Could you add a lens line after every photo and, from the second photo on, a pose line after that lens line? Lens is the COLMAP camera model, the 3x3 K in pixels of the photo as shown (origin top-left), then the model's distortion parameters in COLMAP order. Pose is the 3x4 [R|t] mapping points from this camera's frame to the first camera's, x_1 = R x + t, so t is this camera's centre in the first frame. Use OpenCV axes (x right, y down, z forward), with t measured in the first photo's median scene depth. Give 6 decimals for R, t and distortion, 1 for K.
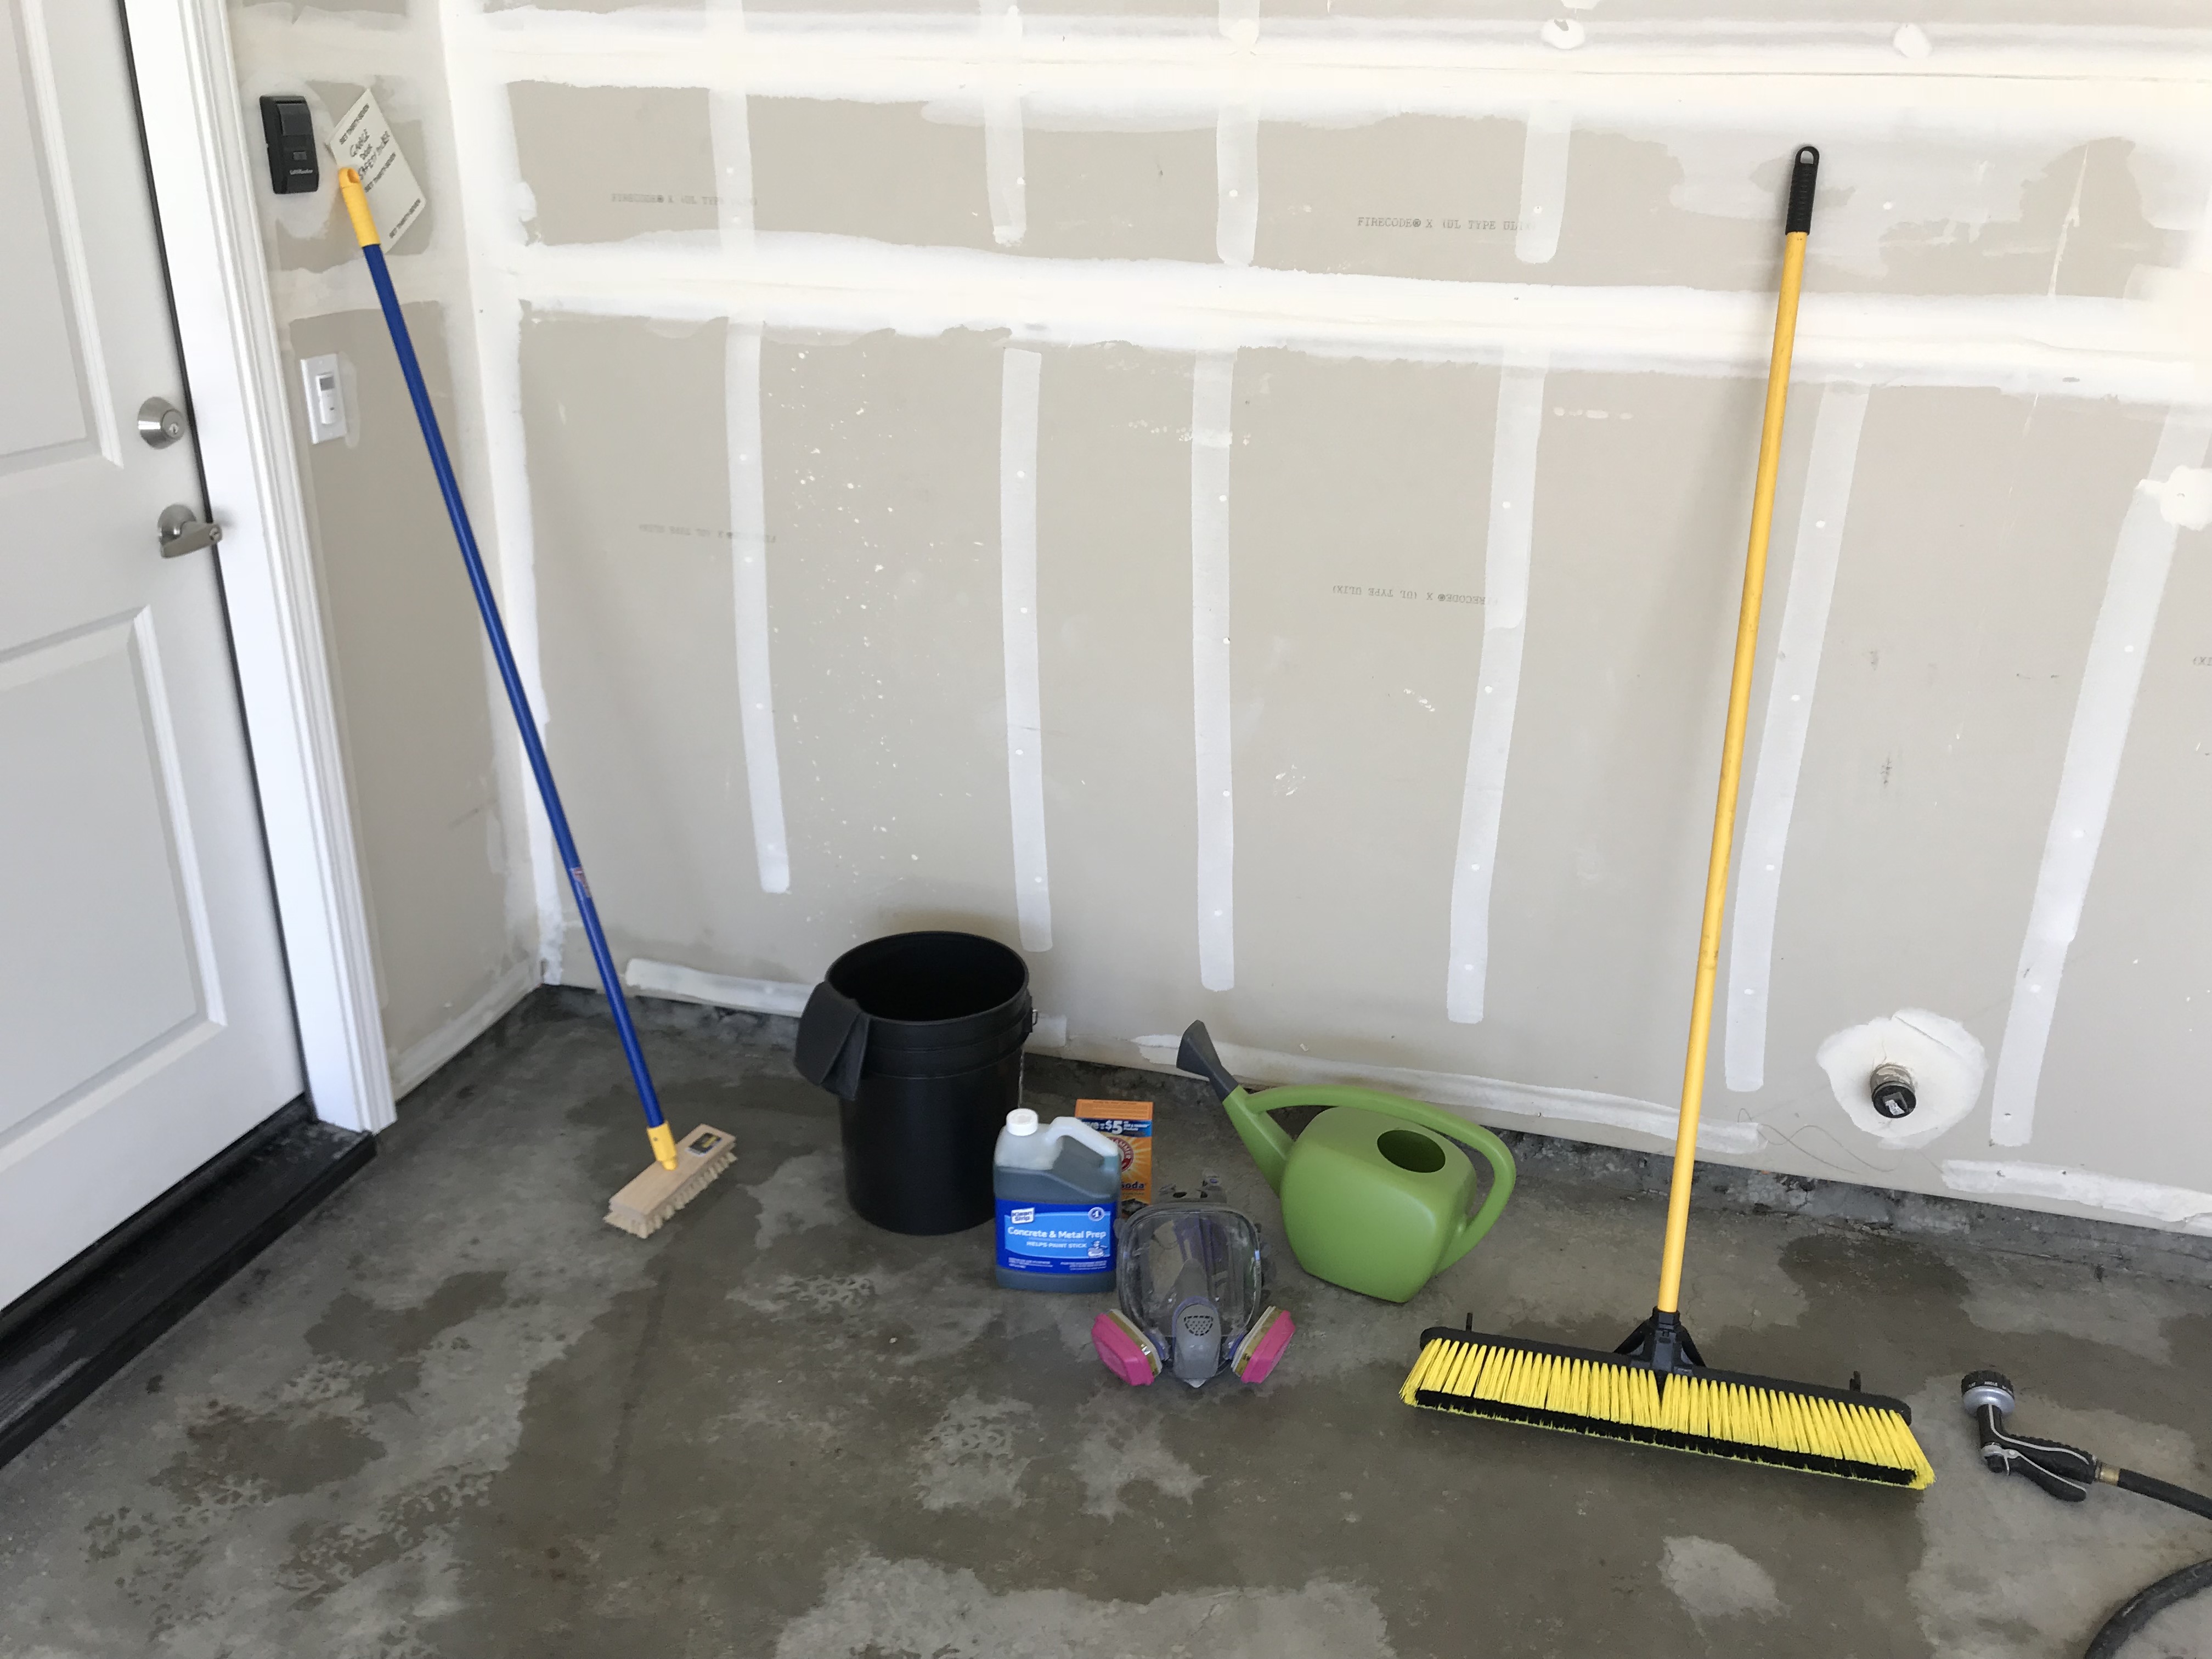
lens RADIAL K [[1771.8, 0, 1107.8], [0, 1771.8, 804.9], [0, 0, 1]] dist [0.016152, -0.007569]
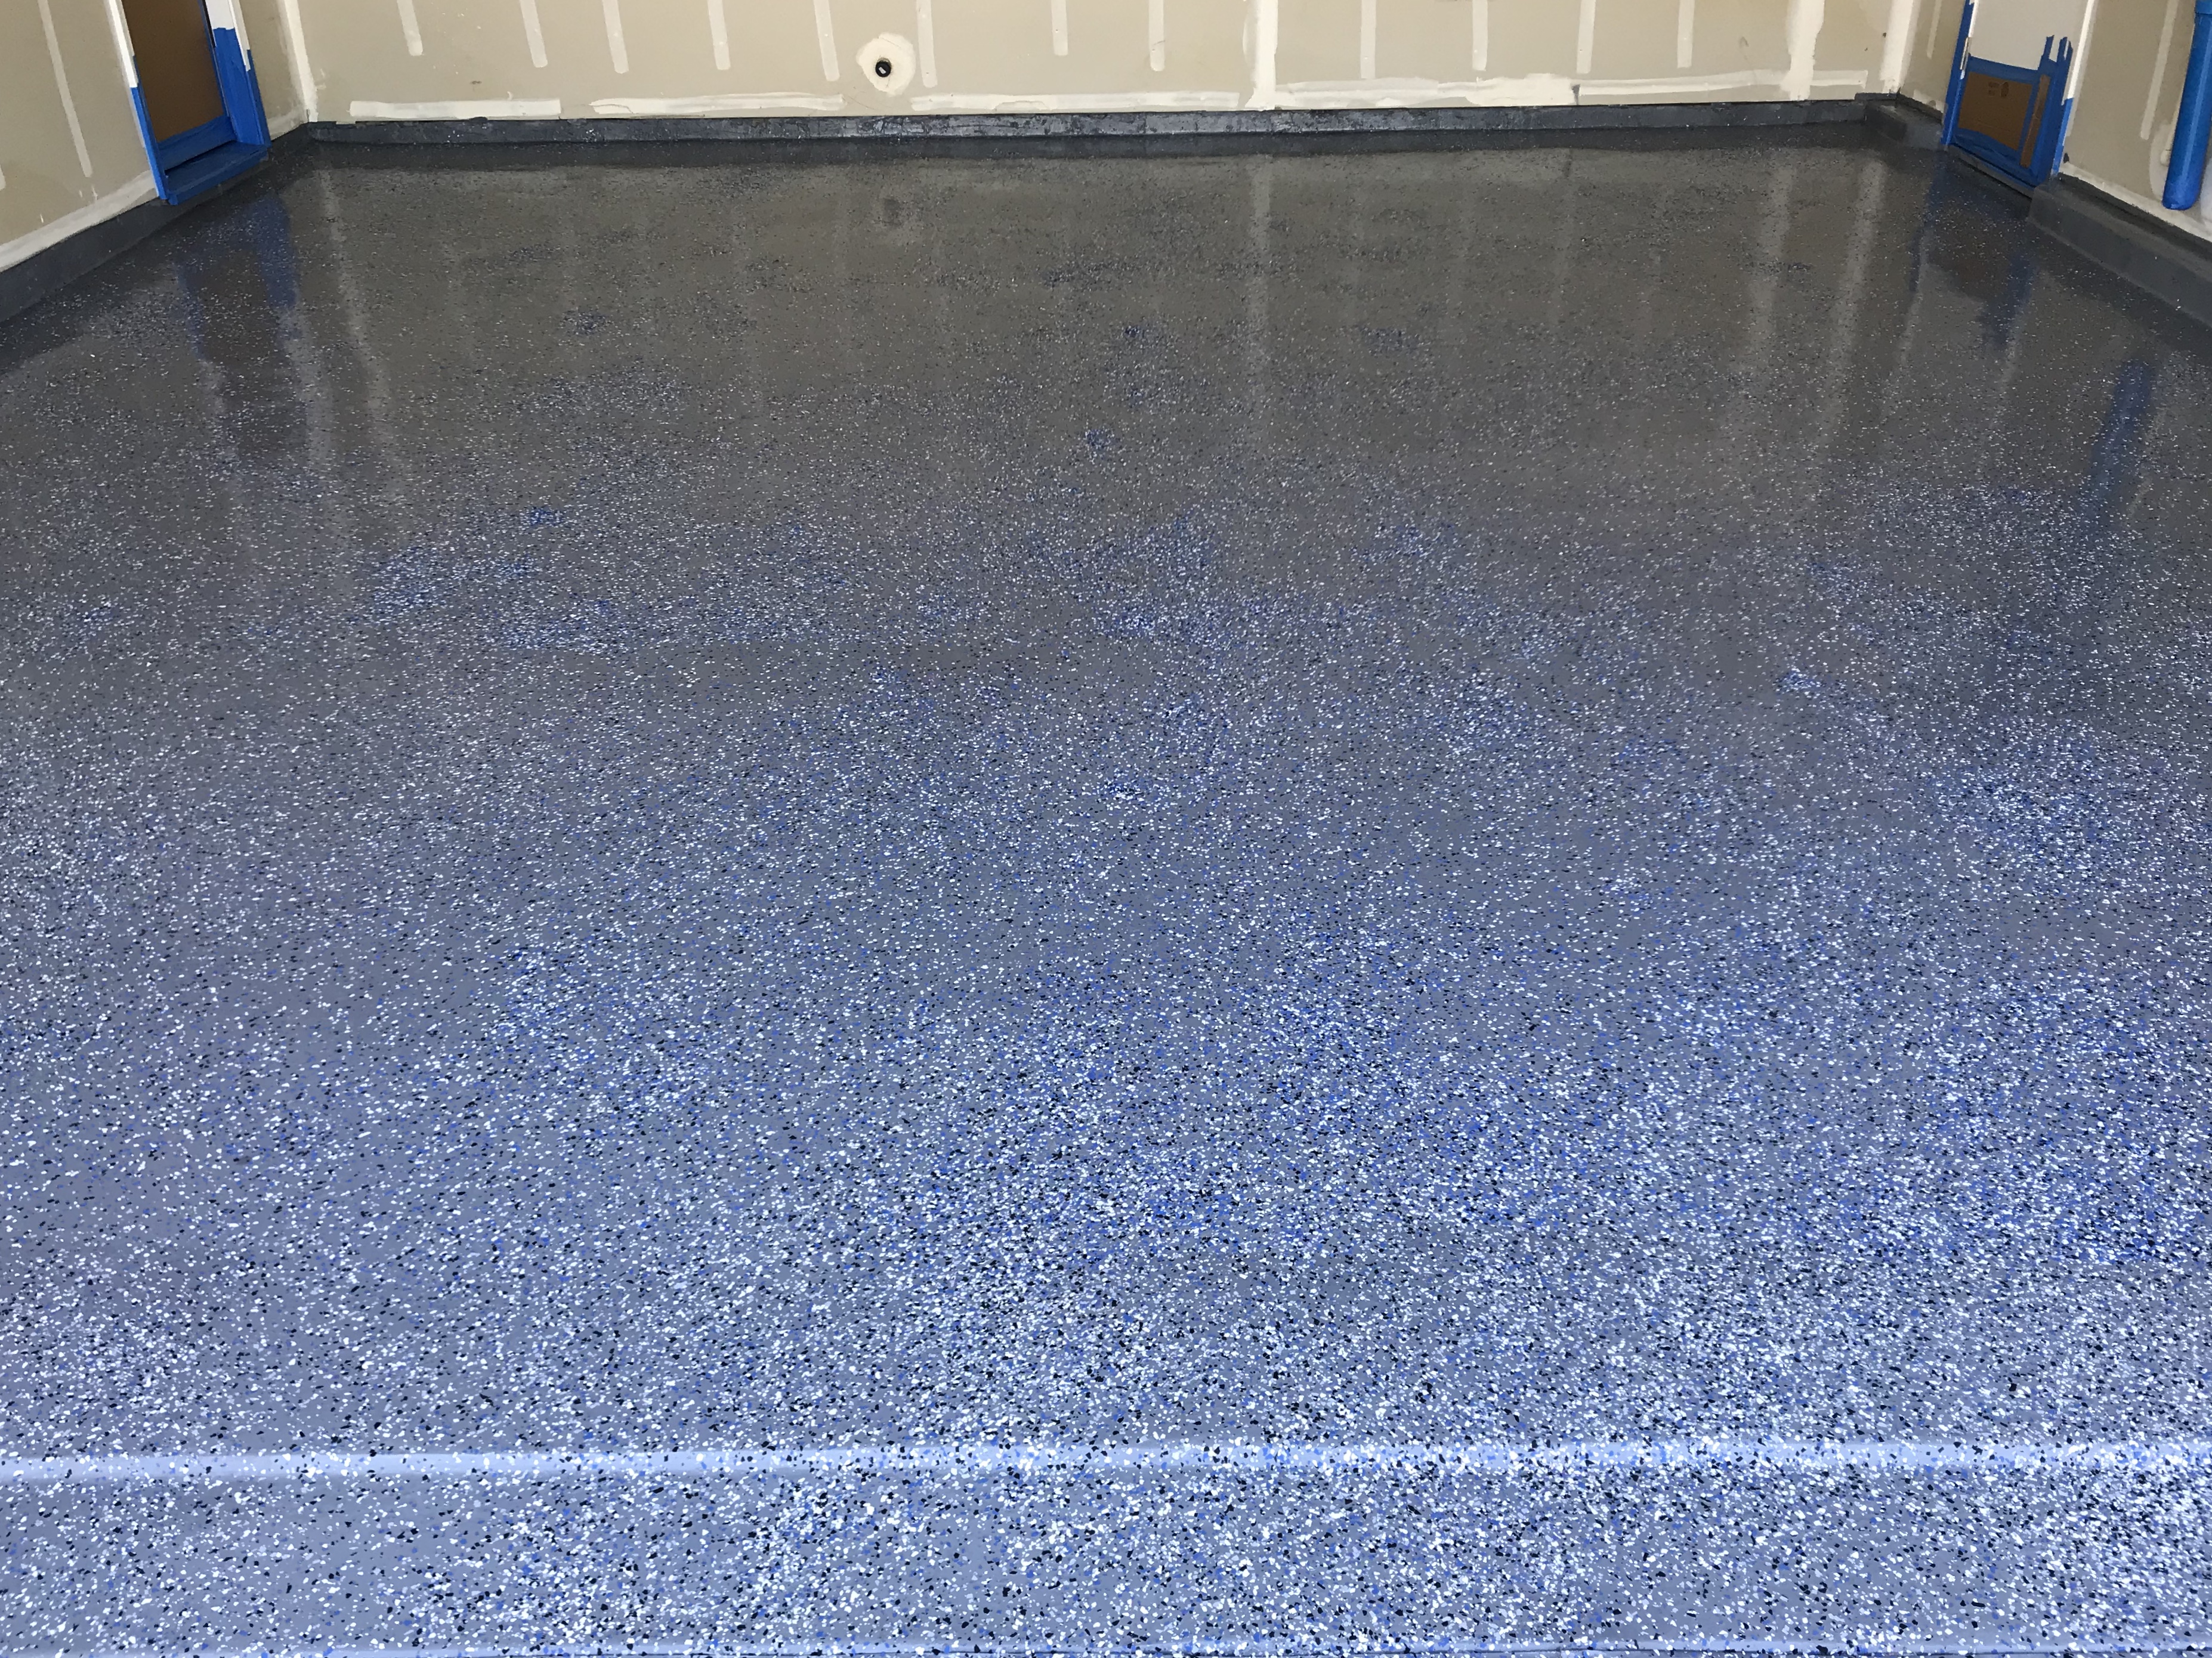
lens RADIAL K [[1924.2, 0, 1106.0], [0, 1924.2, 829.0], [0, 0, 1]] dist [0.009191, 0.010659]
pose [[0.965291, -0.153629, 0.211215, -0.013030], [0.122213, 0.980395, 0.154562, 0.863971], [-0.230819, -0.123384, 0.965142, -1.961858]]
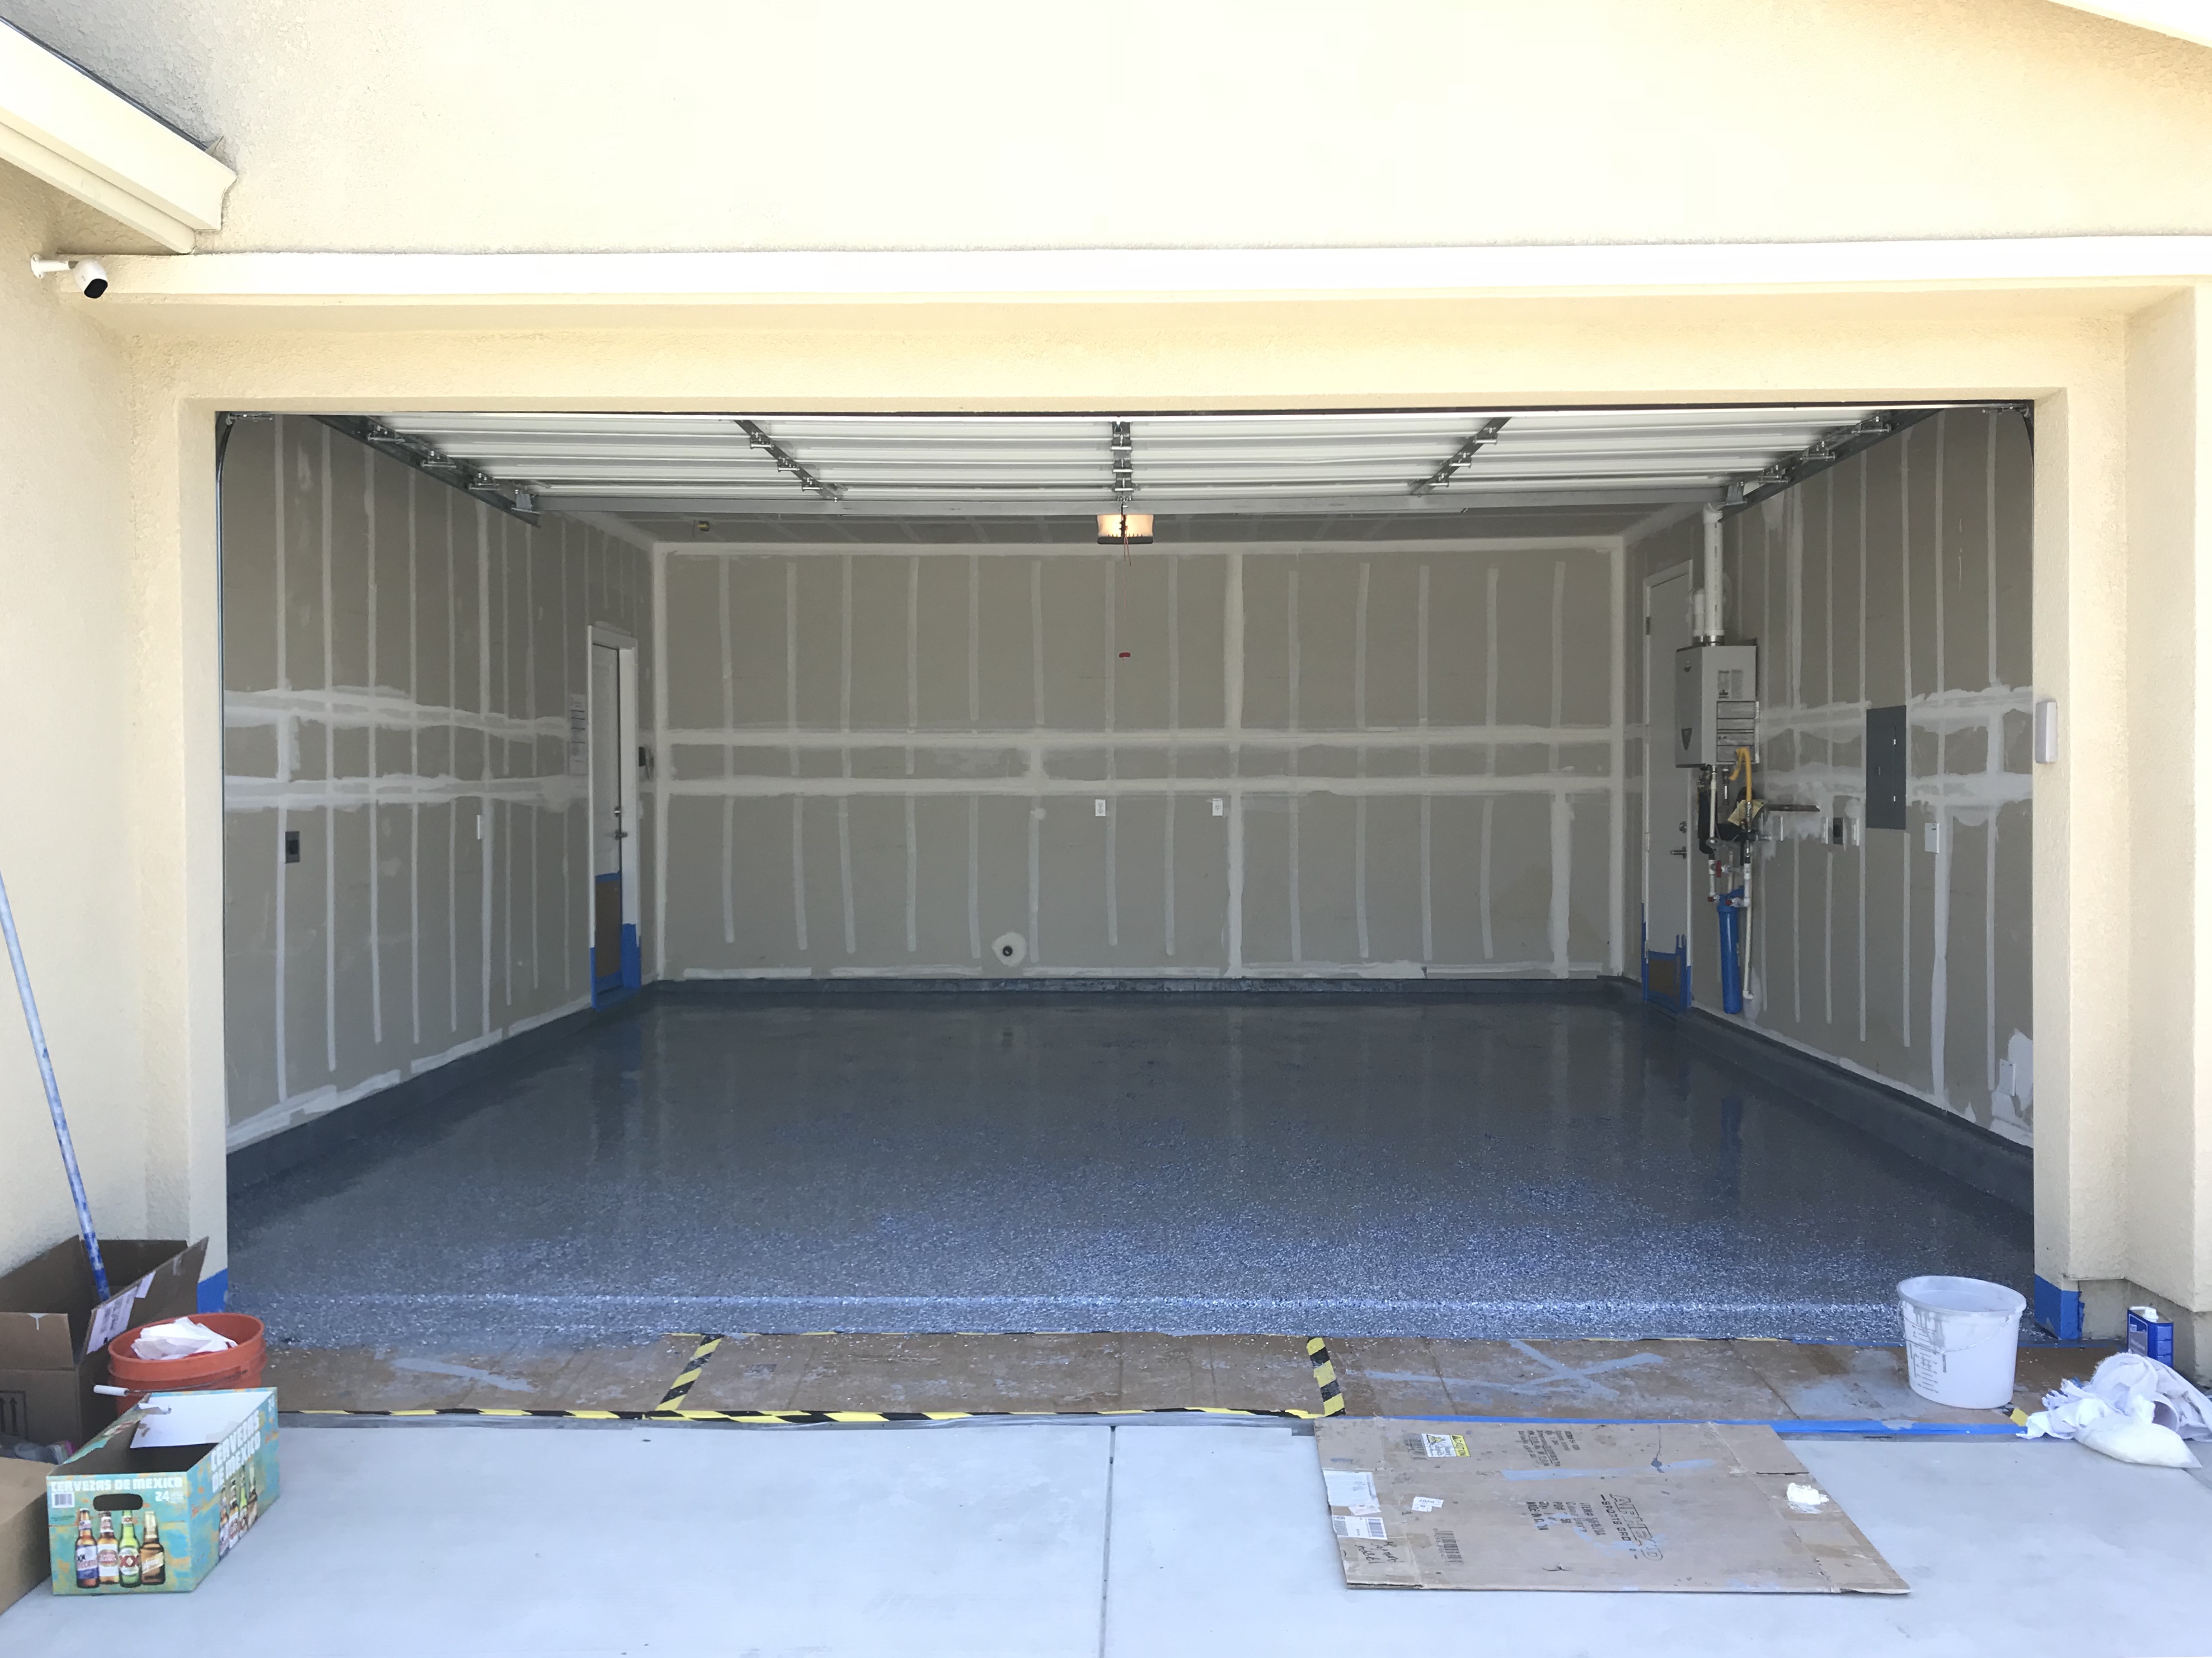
lens RADIAL K [[1793.7, 0, 1106.0], [0, 1793.7, 829.0], [0, 0, 1]] dist [0.076685, -0.074226]
pose [[0.971408, -0.024243, 0.236174, -0.364700], [0.104146, 0.937465, -0.332132, 1.384653], [-0.213353, 0.347233, 0.913187, -3.228306]]
